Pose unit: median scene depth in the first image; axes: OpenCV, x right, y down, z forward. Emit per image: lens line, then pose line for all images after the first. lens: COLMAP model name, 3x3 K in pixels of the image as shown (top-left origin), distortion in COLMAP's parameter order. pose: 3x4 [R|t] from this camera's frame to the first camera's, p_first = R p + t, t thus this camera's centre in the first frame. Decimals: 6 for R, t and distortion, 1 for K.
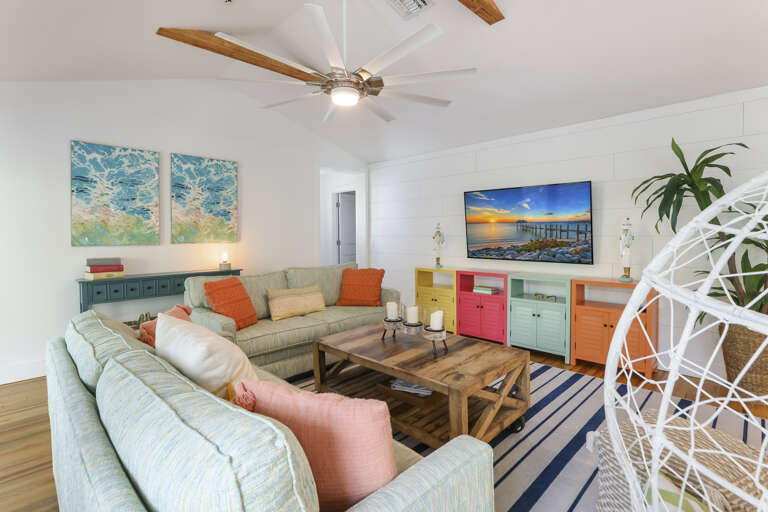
lens RADIAL K [[372.2, 0, 376.3], [0, 372.2, 242.7], [0, 0, 1]] dist [-0.005413, -0.000340]
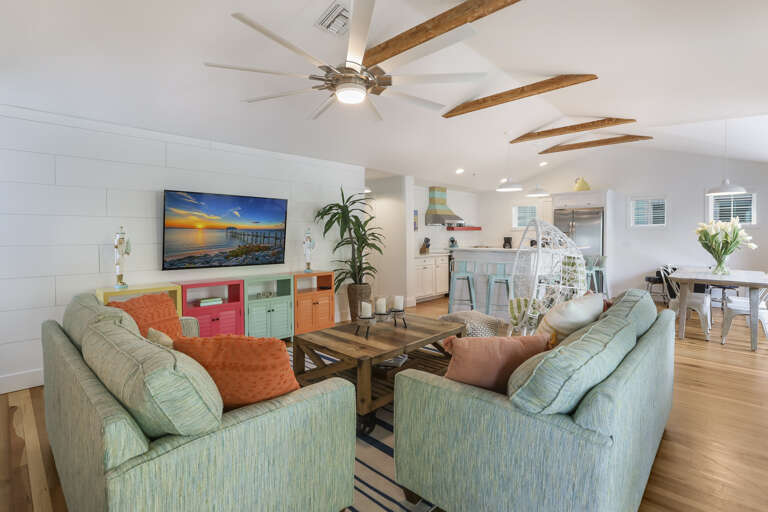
lens RADIAL K [[372.2, 0, 384.9], [0, 372.2, 238.7], [0, 0, 1]] dist [-0.005413, -0.000340]
pose [[-0.027929, 0.002287, 0.999607, -0.668142], [0.032967, 0.999456, -0.001366, -0.012489], [-0.999066, 0.032916, -0.027990, 0.616295]]
